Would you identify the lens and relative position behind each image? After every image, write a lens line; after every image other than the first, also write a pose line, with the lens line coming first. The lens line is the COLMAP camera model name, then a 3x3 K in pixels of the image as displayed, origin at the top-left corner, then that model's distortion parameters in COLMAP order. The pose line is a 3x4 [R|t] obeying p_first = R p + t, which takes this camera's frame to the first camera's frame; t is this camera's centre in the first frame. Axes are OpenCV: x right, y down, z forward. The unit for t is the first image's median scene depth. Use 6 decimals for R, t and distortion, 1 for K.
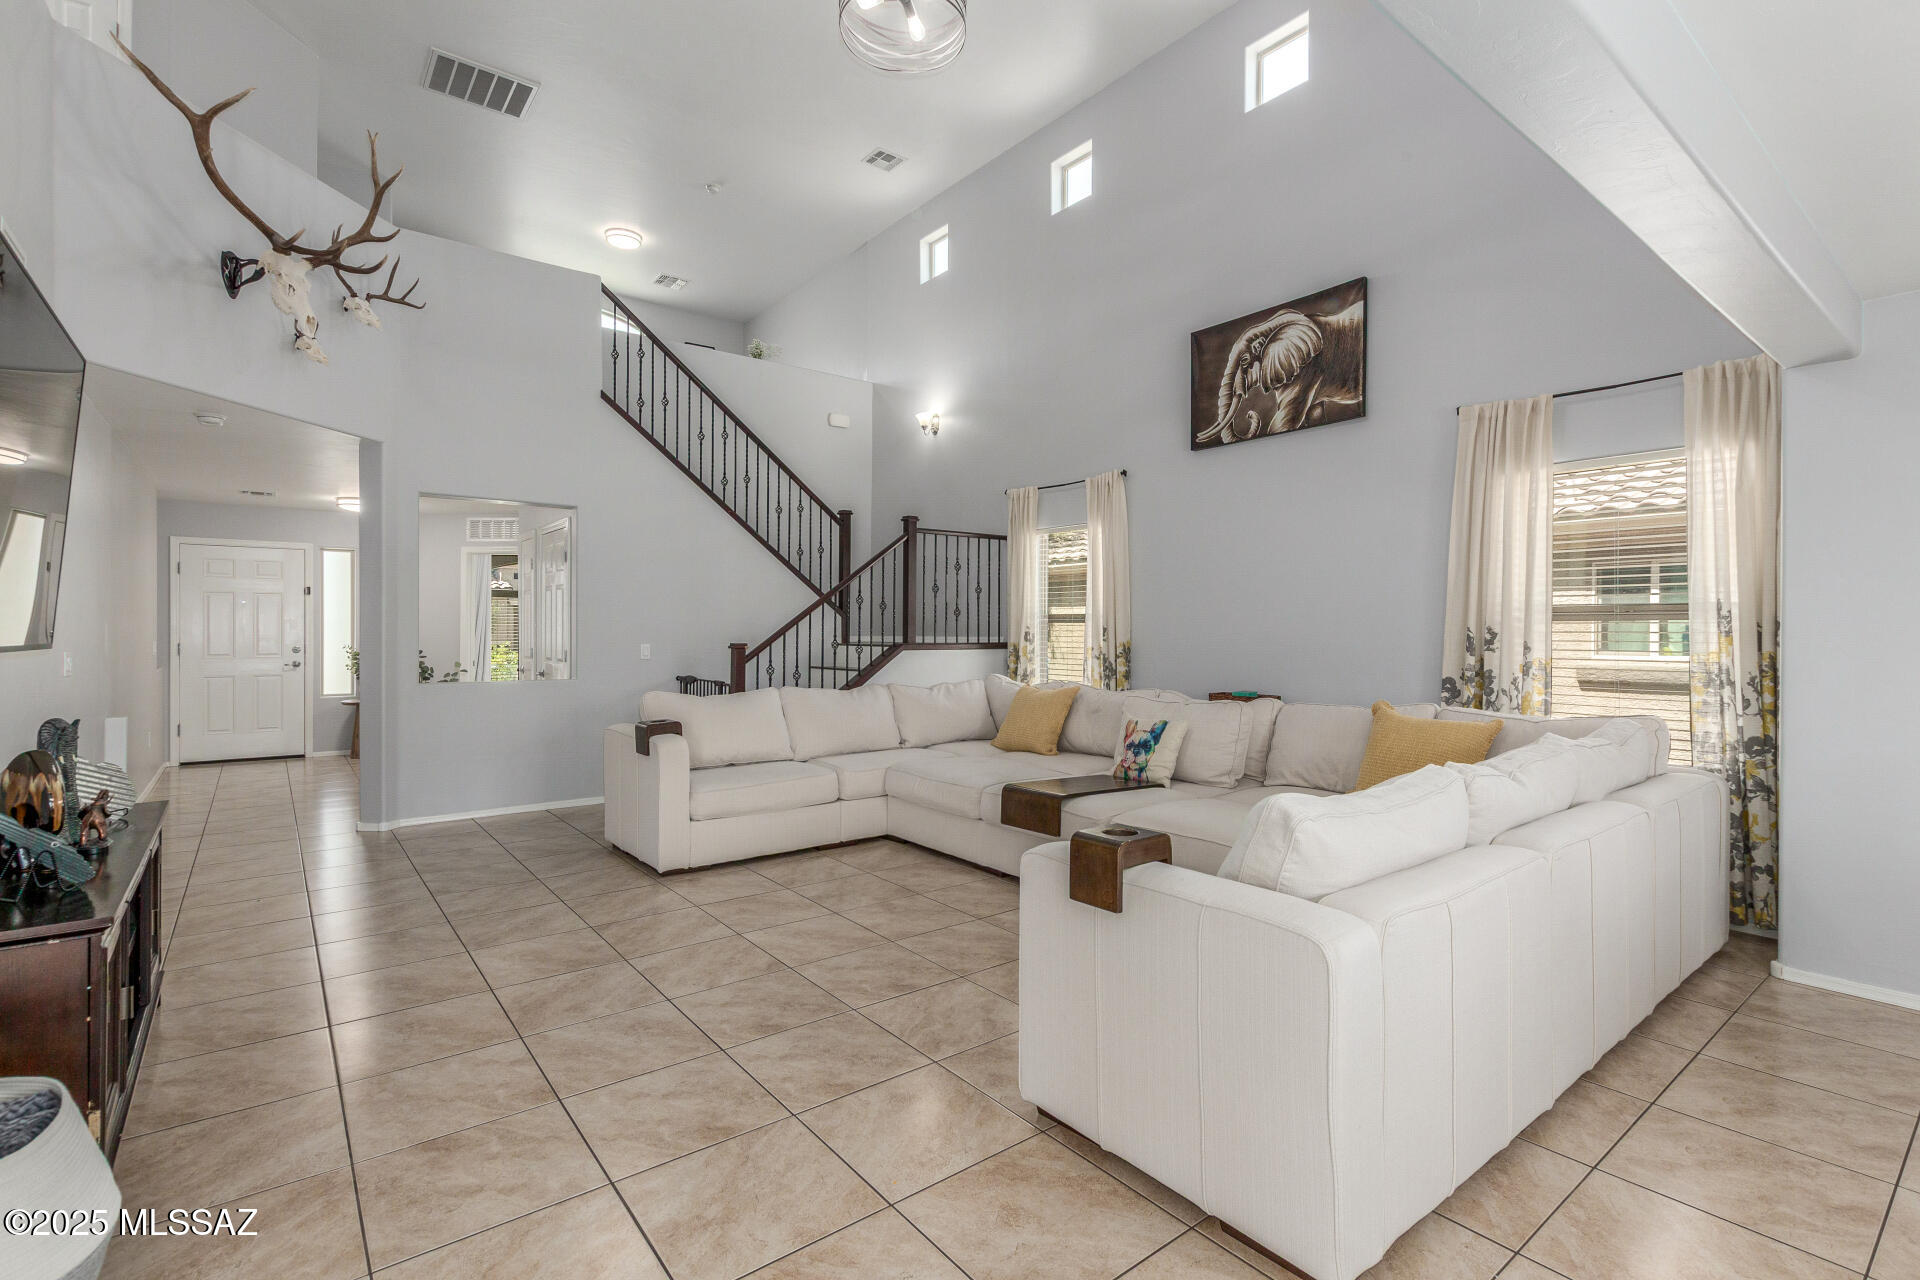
lens RADIAL K [[880.2, 0, 947.8], [0, 880.2, 629.3], [0, 0, 1]] dist [0.003171, -0.002895]
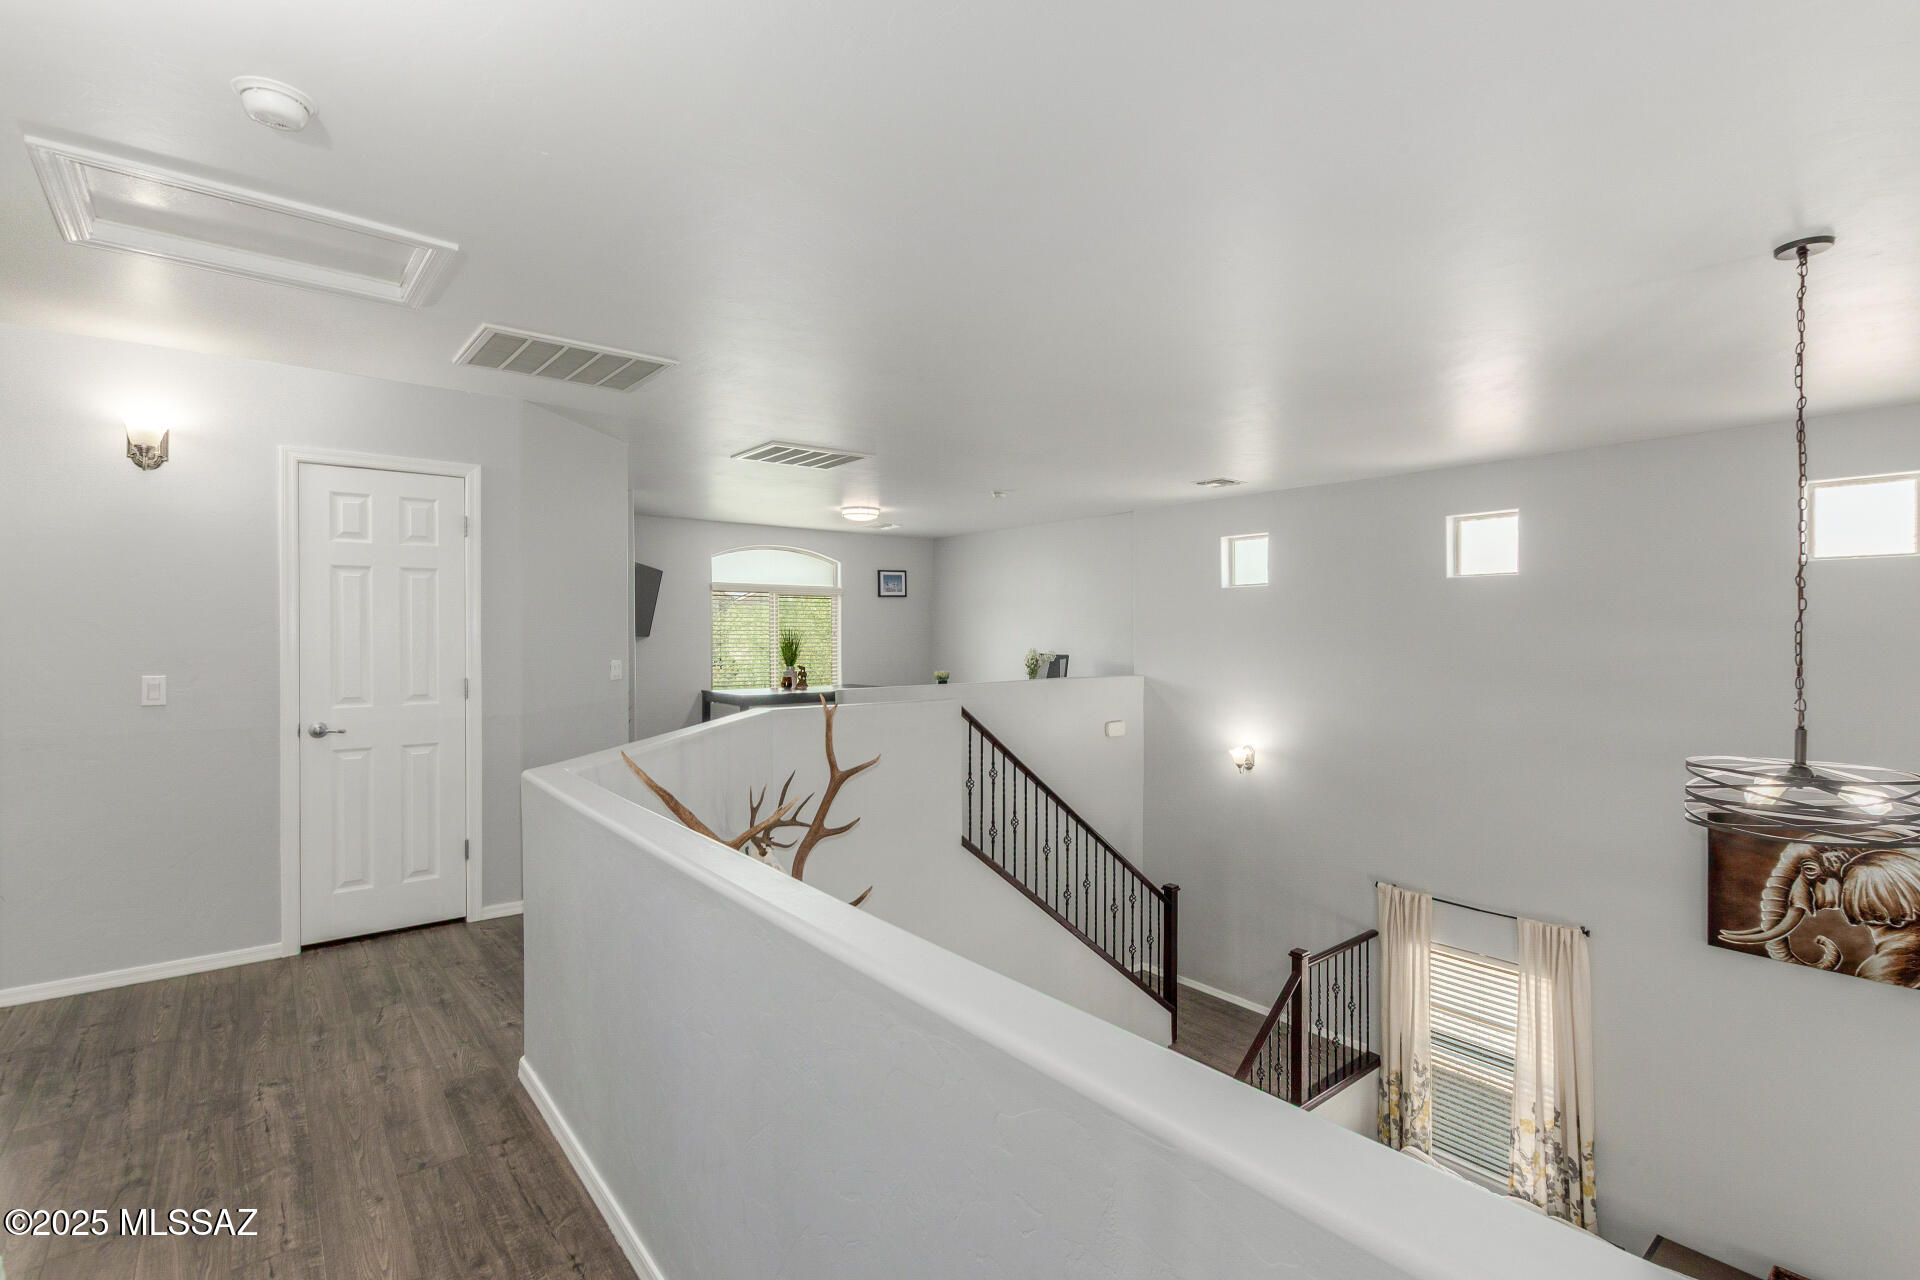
lens RADIAL K [[880.2, 0, 944.1], [0, 880.2, 626.0], [0, 0, 1]] dist [0.003171, -0.002895]
pose [[0.999954, -0.001786, 0.009459, -0.490024], [0.001768, 0.999997, 0.001950, -0.553645], [-0.009463, -0.001934, 0.999953, 0.198956]]
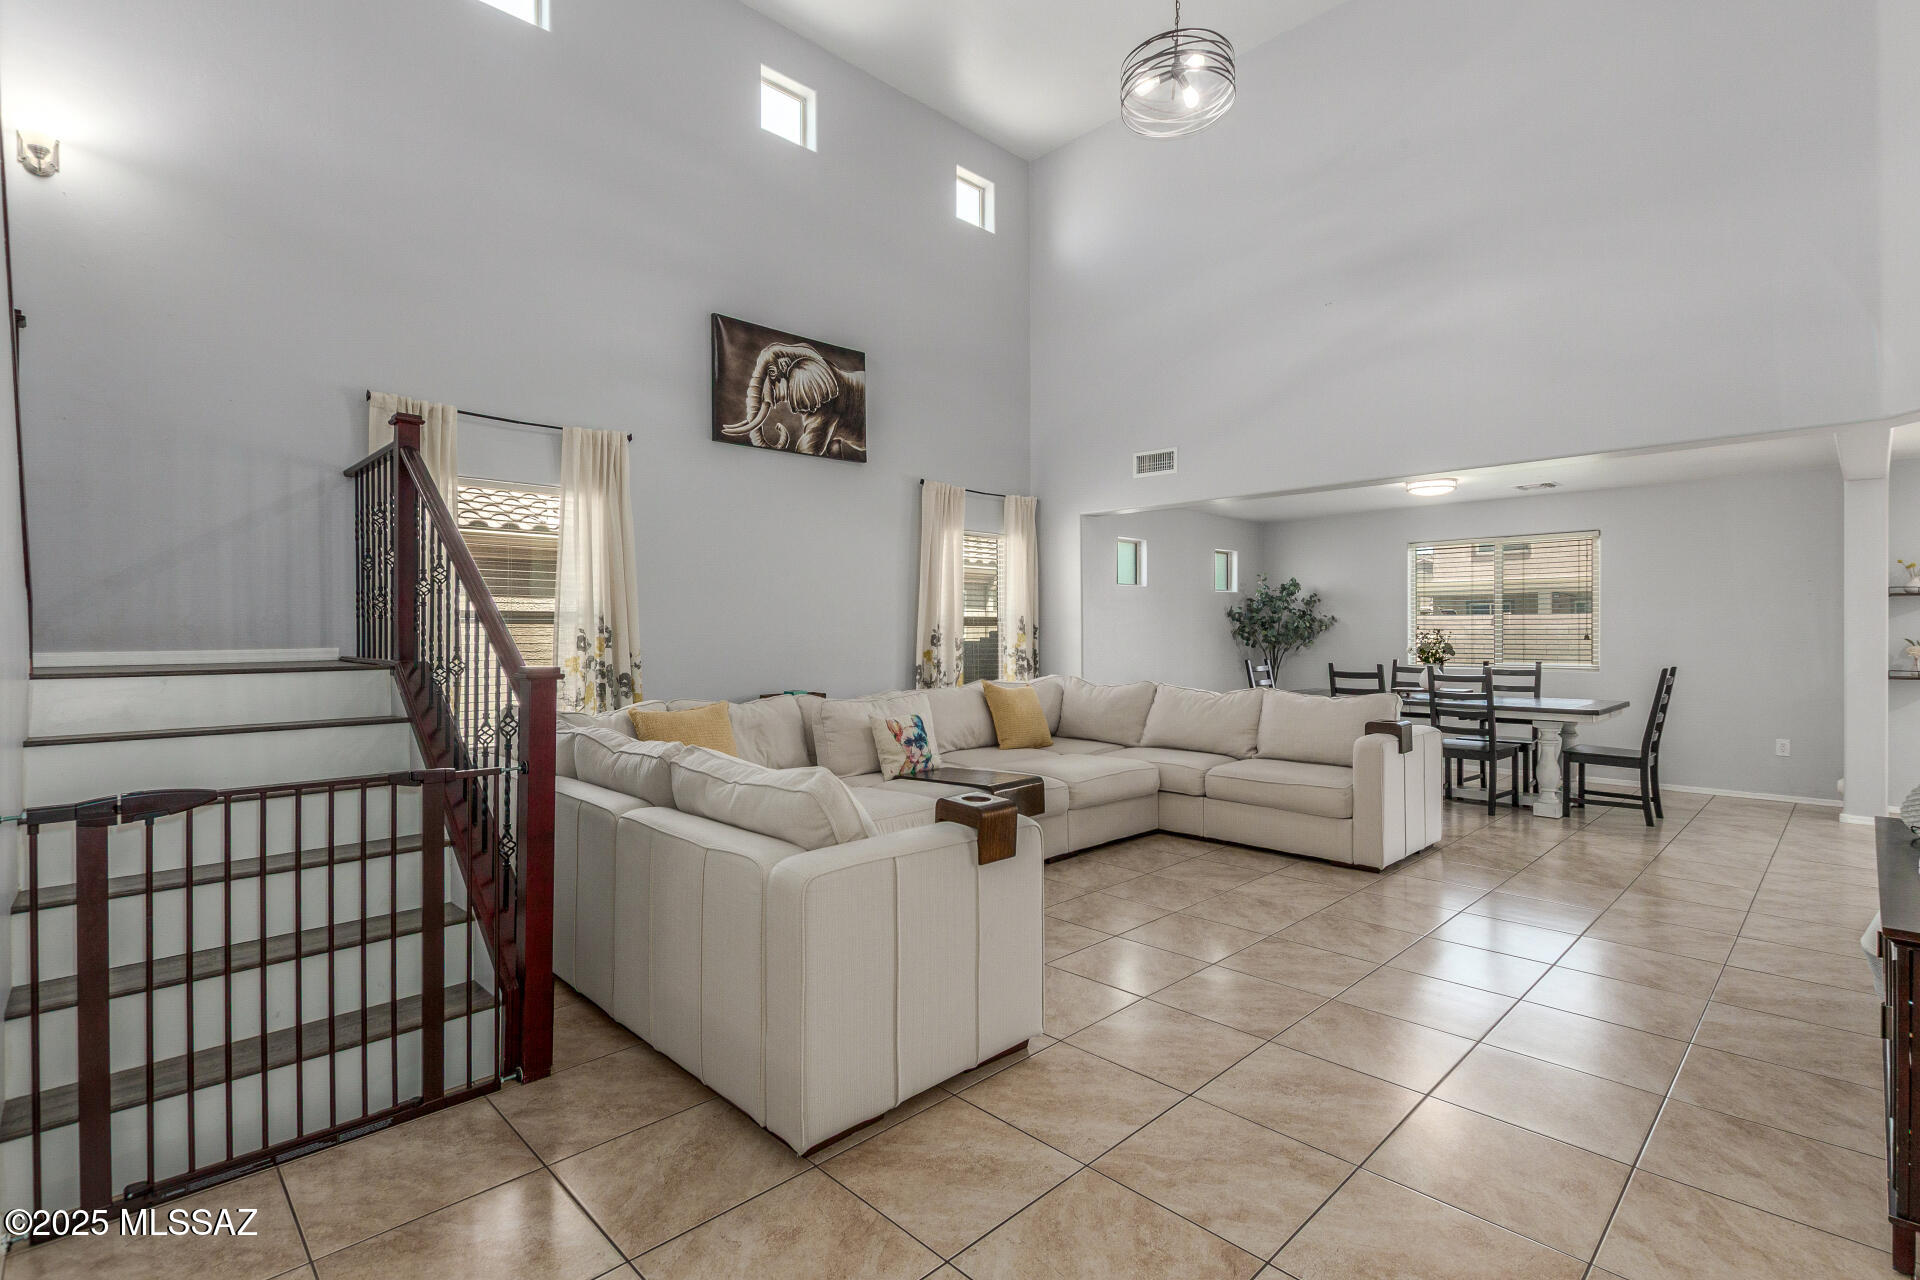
lens RADIAL K [[880.2, 0, 998.0], [0, 880.2, 642.0], [0, 0, 1]] dist [0.003171, -0.002895]
pose [[-0.128540, -0.015551, 0.991582, -0.753102], [0.001291, 0.999874, 0.015848, -0.004402], [-0.991703, 0.003317, -0.128504, 0.902775]]
